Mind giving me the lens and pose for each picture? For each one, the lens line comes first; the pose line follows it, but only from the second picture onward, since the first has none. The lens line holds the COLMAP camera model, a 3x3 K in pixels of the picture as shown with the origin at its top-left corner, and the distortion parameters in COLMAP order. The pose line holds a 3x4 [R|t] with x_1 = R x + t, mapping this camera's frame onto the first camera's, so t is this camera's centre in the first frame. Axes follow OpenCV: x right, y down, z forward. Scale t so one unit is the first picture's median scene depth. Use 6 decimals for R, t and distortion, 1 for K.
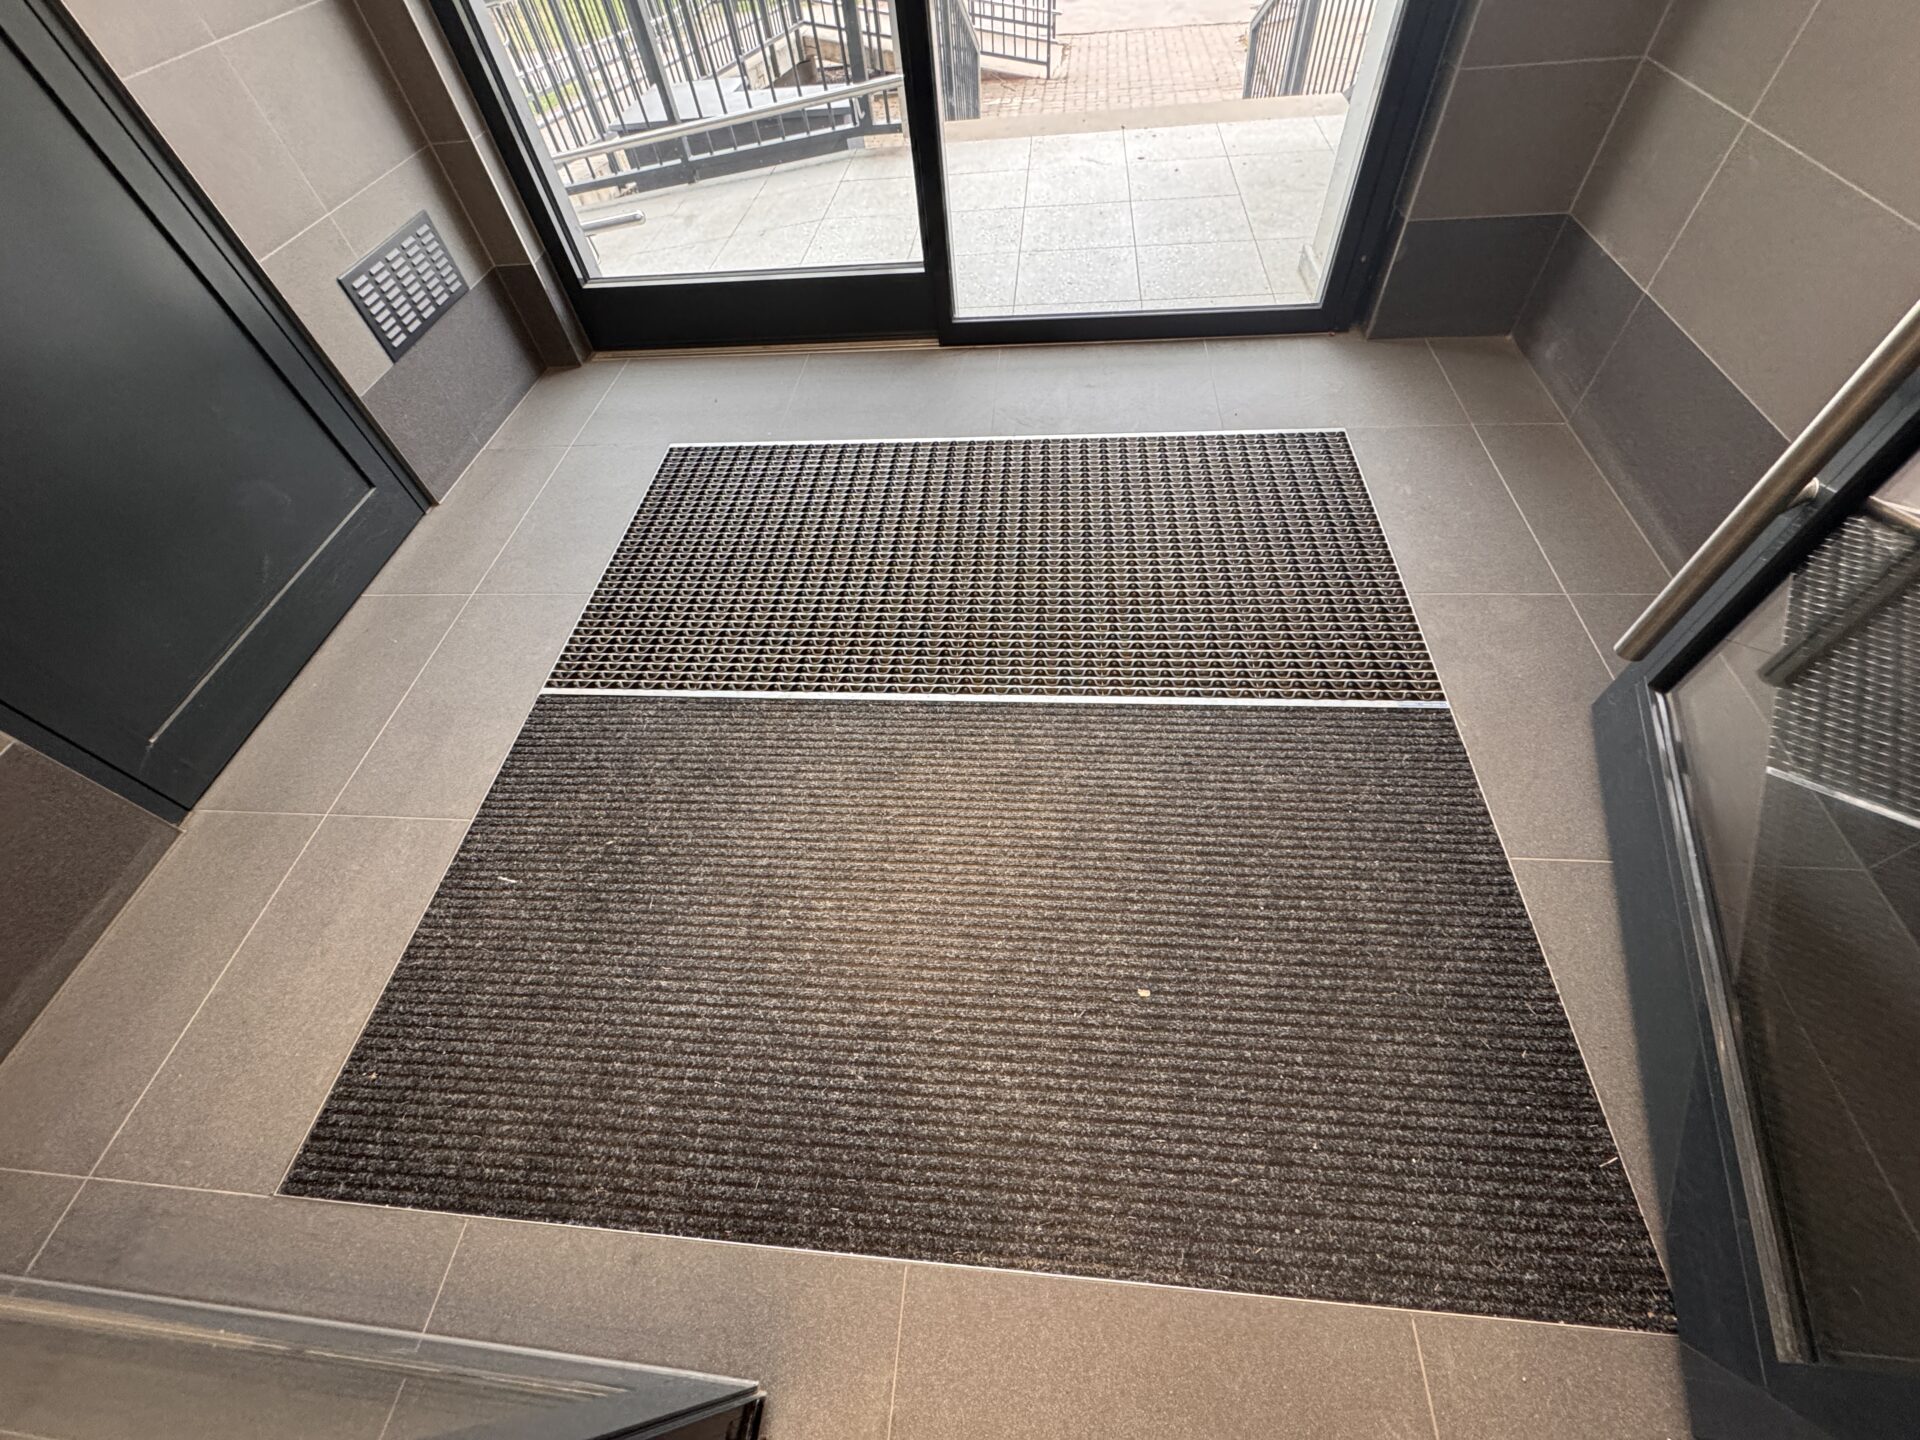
lens RADIAL K [[766.1, 0, 960.0], [0, 766.1, 720.0], [0, 0, 1]] dist [-0.008693, 0.000203]
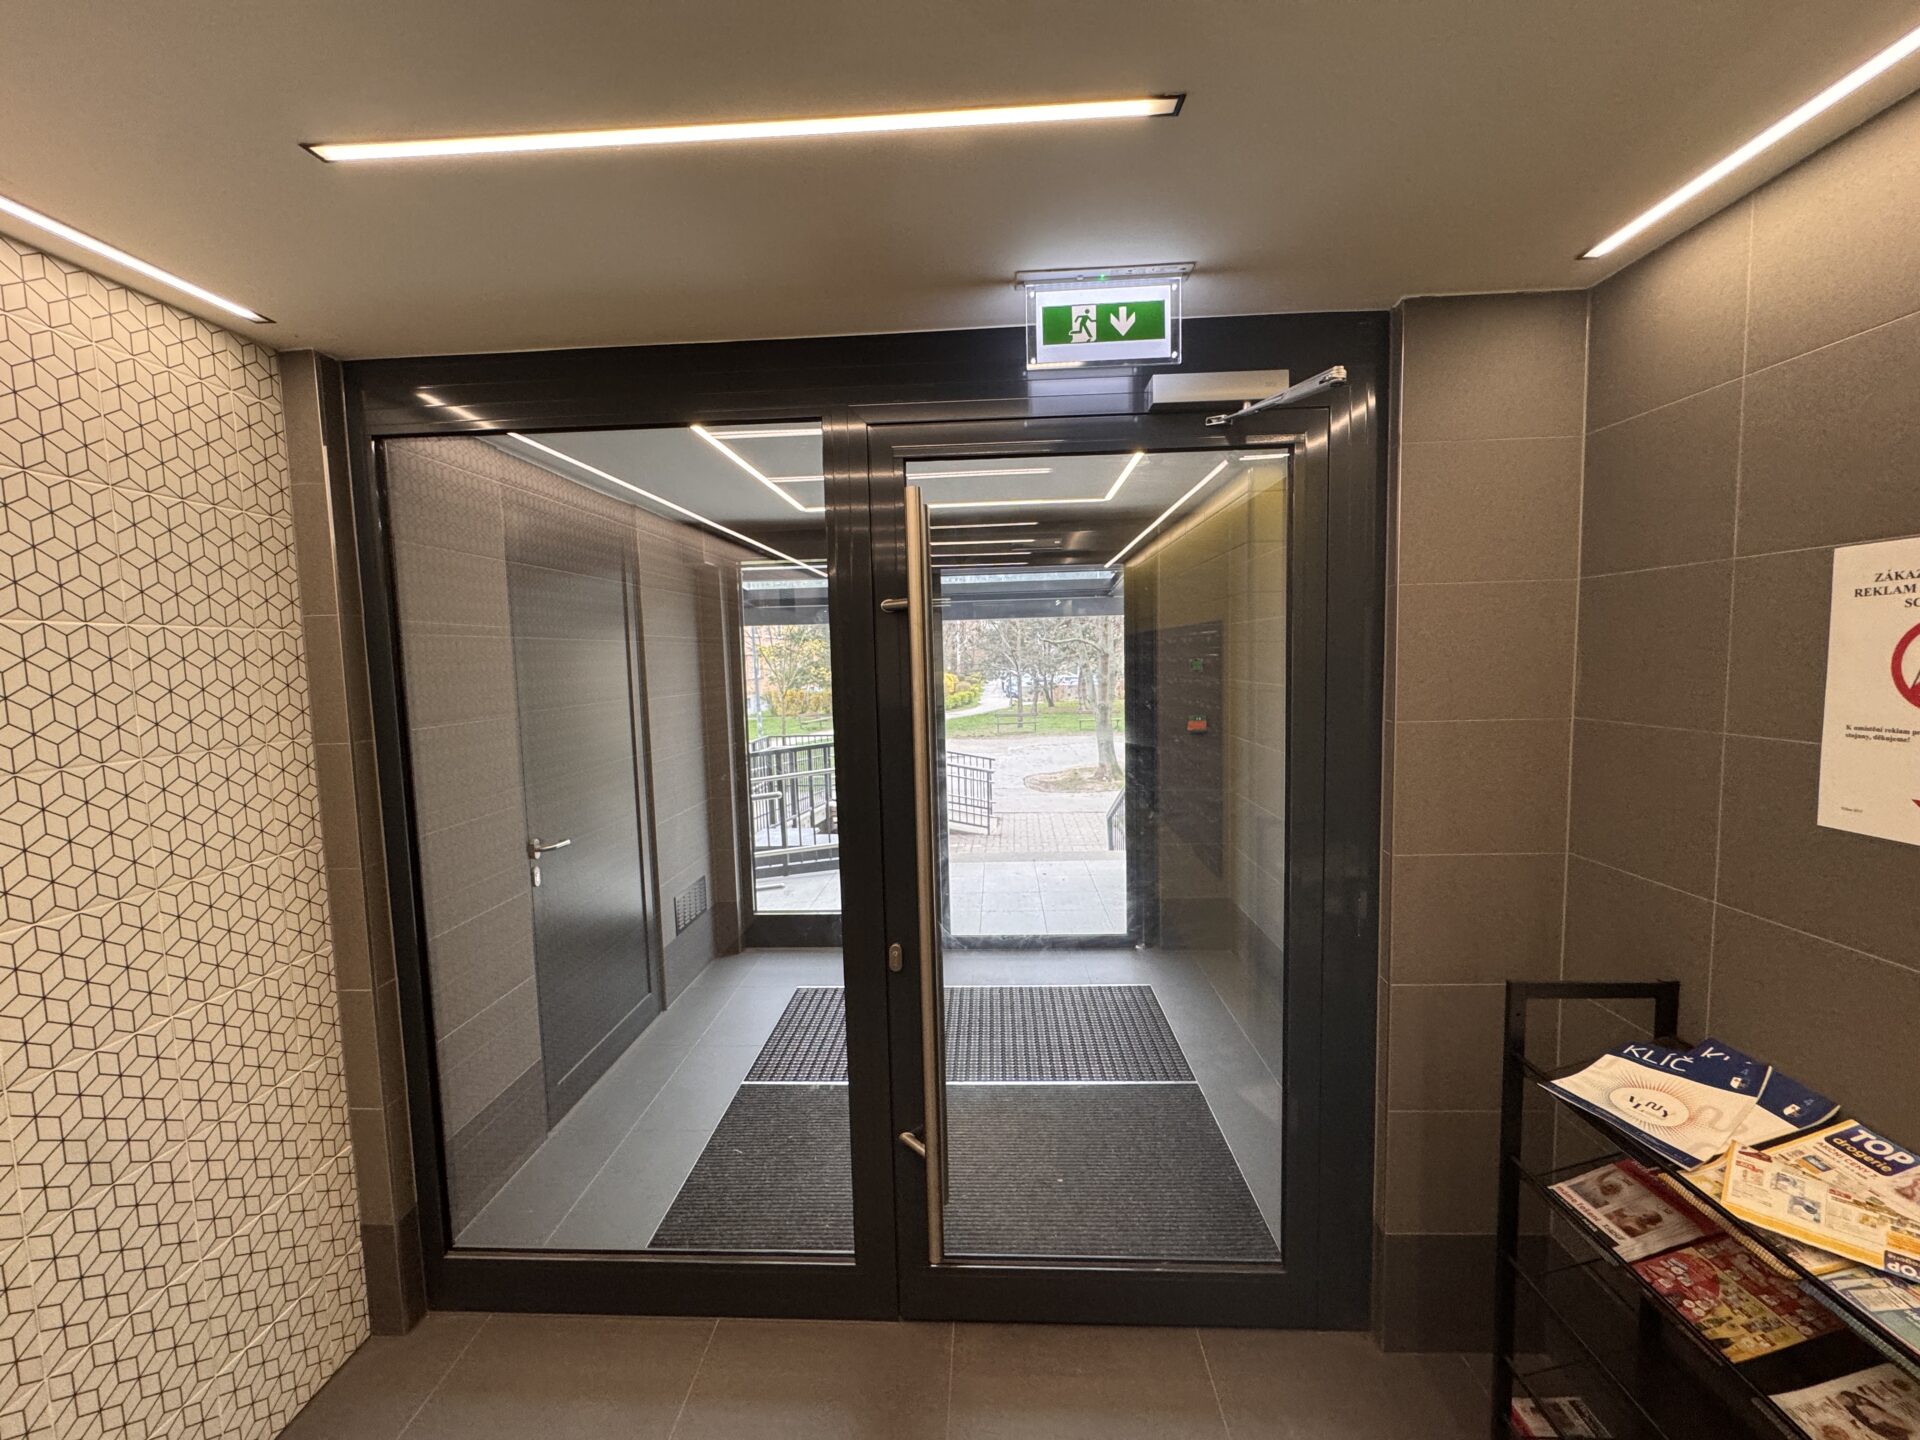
lens RADIAL K [[766.1, 0, 960.0], [0, 766.1, 720.0], [0, 0, 1]] dist [-0.008693, 0.000203]
pose [[0.997453, 0.051778, 0.049060, -0.120297], [0.002164, 0.665517, -0.746379, 0.624024], [-0.071296, 0.744584, 0.663710, -0.773590]]
